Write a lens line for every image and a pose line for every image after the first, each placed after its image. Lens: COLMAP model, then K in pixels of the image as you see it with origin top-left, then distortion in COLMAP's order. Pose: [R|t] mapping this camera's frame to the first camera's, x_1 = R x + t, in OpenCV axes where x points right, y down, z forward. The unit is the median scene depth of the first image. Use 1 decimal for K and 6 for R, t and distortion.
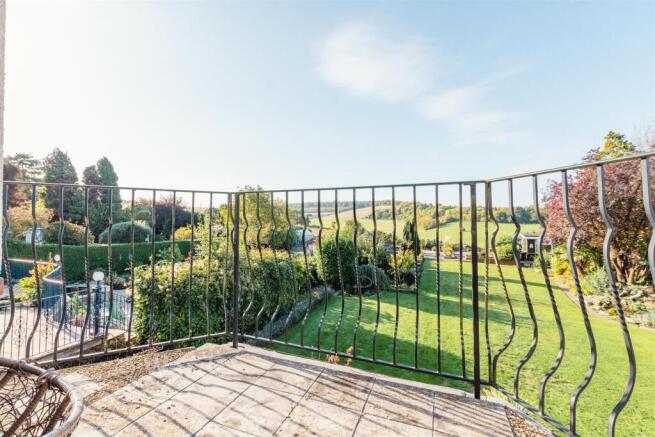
lens RADIAL K [[286.0, 0, 324.9], [0, 286.0, 217.9], [0, 0, 1]] dist [0.000990, -0.000077]
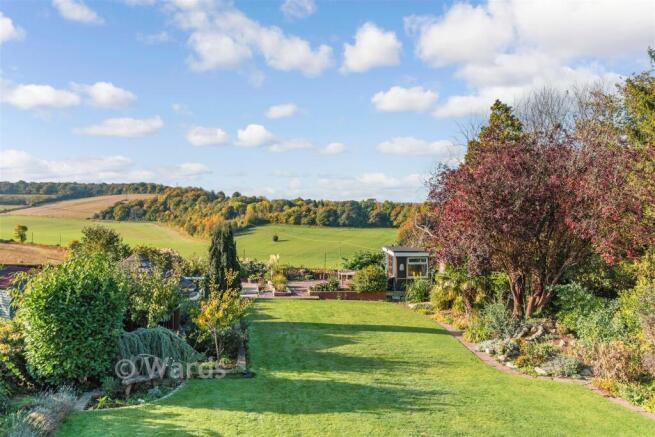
lens RADIAL K [[542.9, 0, 326.9], [0, 542.9, 220.0], [0, 0, 1]] dist [-0.004284, -0.014155]
pose [[0.852960, 0.001056, 0.521975, -0.063283], [-0.003454, 0.999987, 0.003622, -0.013926], [-0.521965, -0.004892, 0.852953, 0.103556]]
